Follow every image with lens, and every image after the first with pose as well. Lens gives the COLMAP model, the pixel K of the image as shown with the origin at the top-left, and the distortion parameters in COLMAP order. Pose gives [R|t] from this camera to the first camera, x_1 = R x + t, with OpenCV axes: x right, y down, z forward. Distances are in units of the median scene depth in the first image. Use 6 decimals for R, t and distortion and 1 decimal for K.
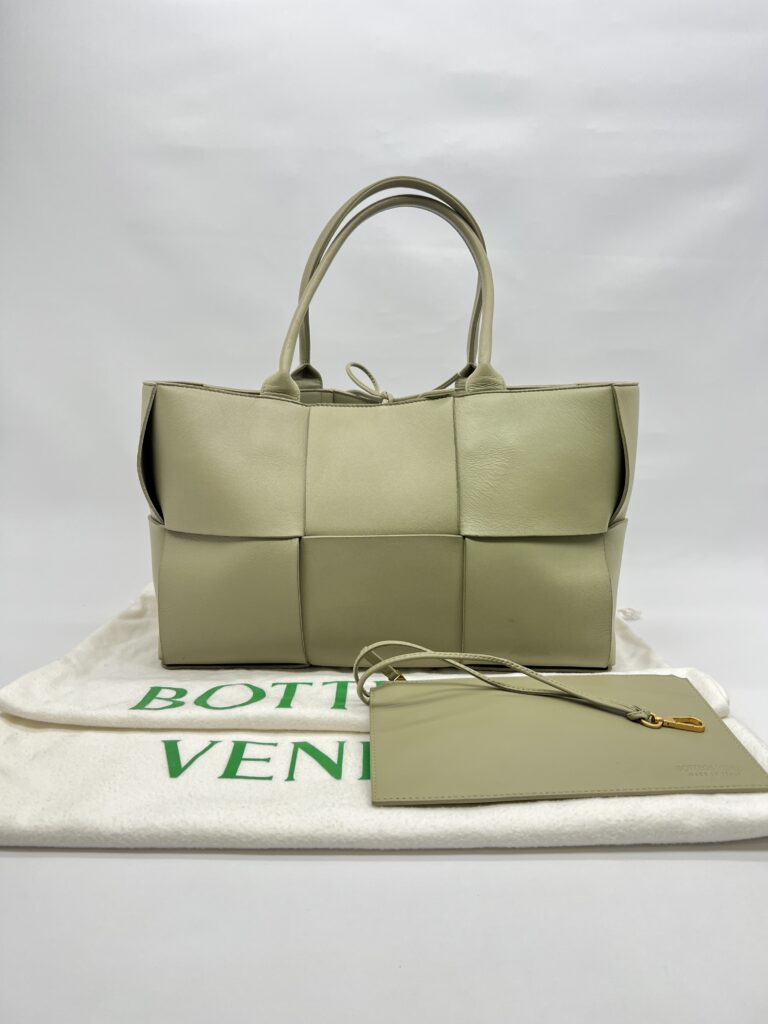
lens RADIAL K [[760.2, 0, 383.0], [0, 760.2, 517.6], [0, 0, 1]] dist [-0.000251, -0.001292]
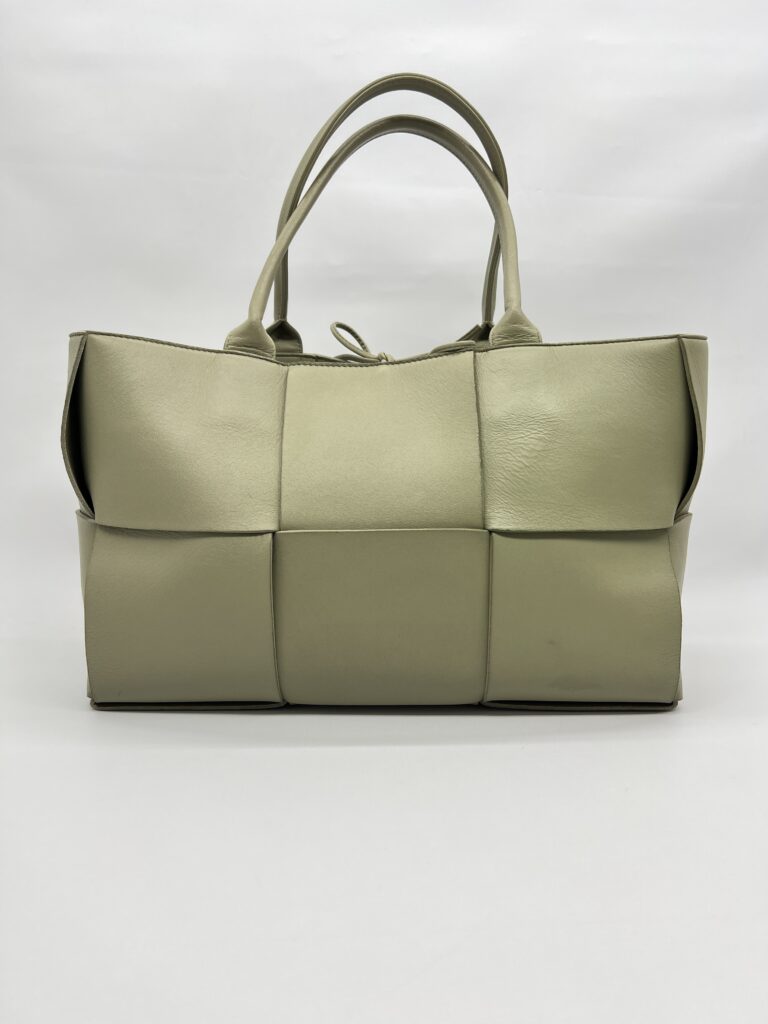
lens RADIAL K [[760.2, 0, 384.1], [0, 760.2, 511.4], [0, 0, 1]] dist [-0.000251, -0.001292]
pose [[0.999321, 0.002436, 0.036768, -0.026890], [-0.000686, 0.998870, -0.047520, 0.039740], [-0.036842, 0.047463, 0.998193, 0.237300]]
